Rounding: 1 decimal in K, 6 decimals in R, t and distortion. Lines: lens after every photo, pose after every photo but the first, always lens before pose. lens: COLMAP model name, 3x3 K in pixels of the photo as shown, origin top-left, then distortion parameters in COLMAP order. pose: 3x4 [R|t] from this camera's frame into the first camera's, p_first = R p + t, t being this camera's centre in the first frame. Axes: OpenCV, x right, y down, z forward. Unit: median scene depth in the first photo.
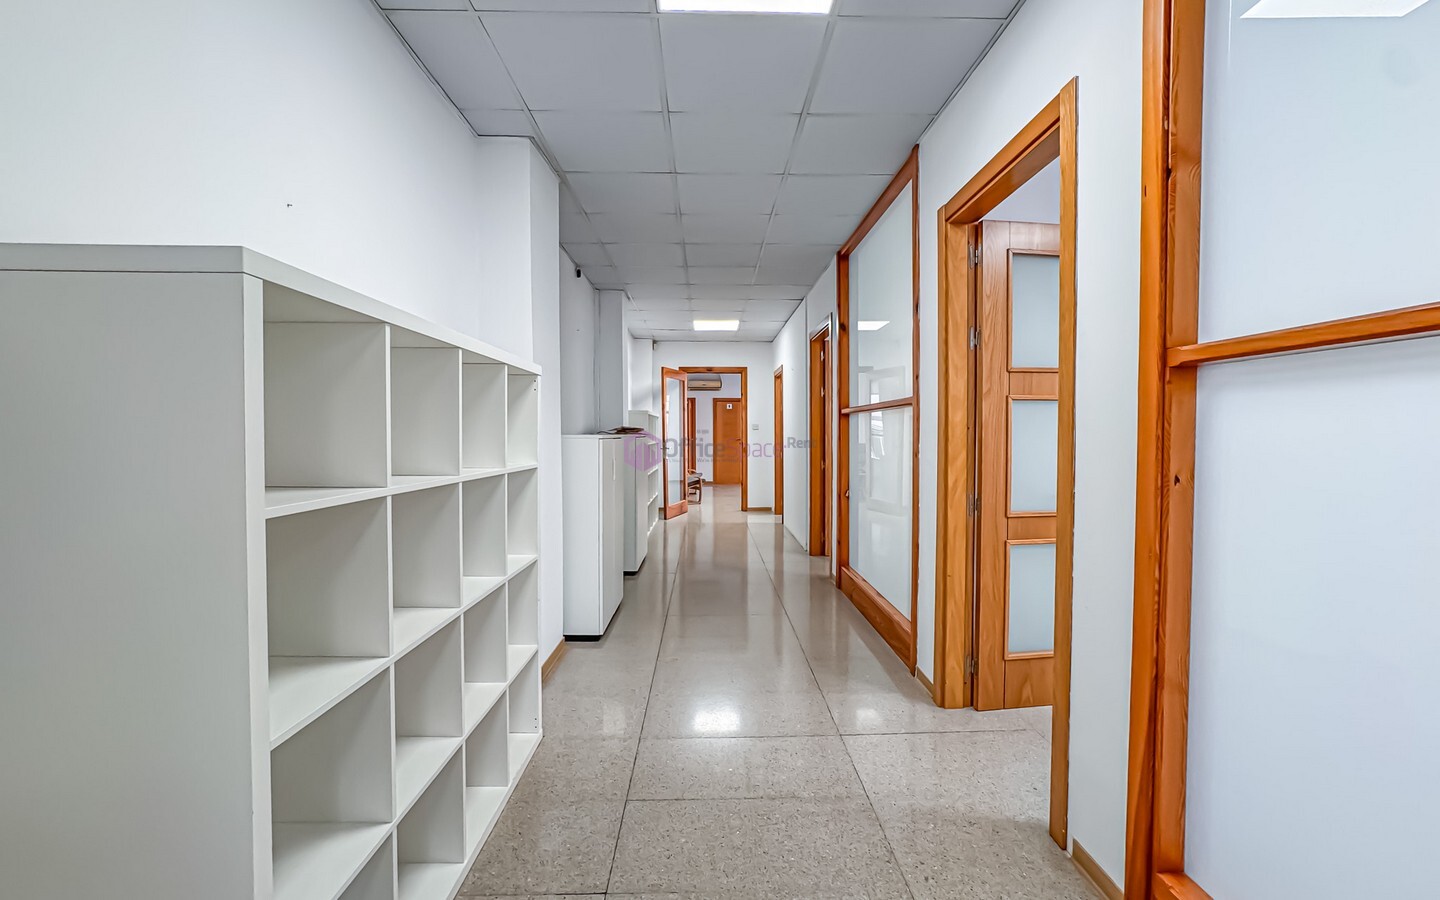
lens RADIAL K [[591.7, 0, 714.0], [0, 591.7, 453.4], [0, 0, 1]] dist [-0.019049, 0.000450]
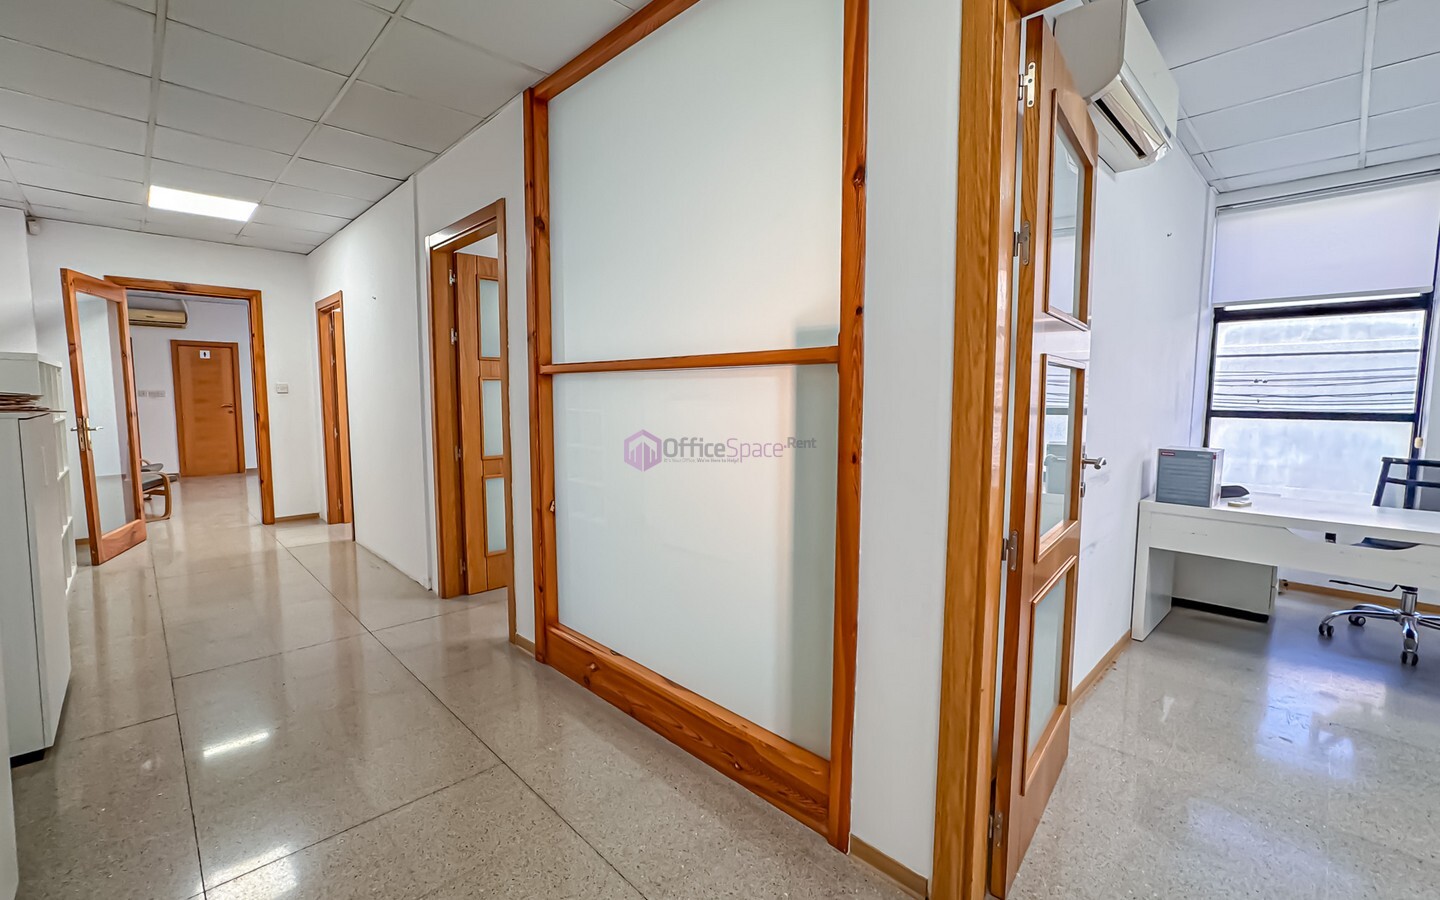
lens RADIAL K [[621.6, 0, 720.0], [0, 621.6, 450.0], [0, 0, 1]] dist [-0.037397, 0.016994]
pose [[0.728084, -0.057408, 0.683079, -0.042504], [0.018423, 0.997766, 0.064218, -0.014875], [-0.685240, -0.034172, 0.727515, 0.229603]]
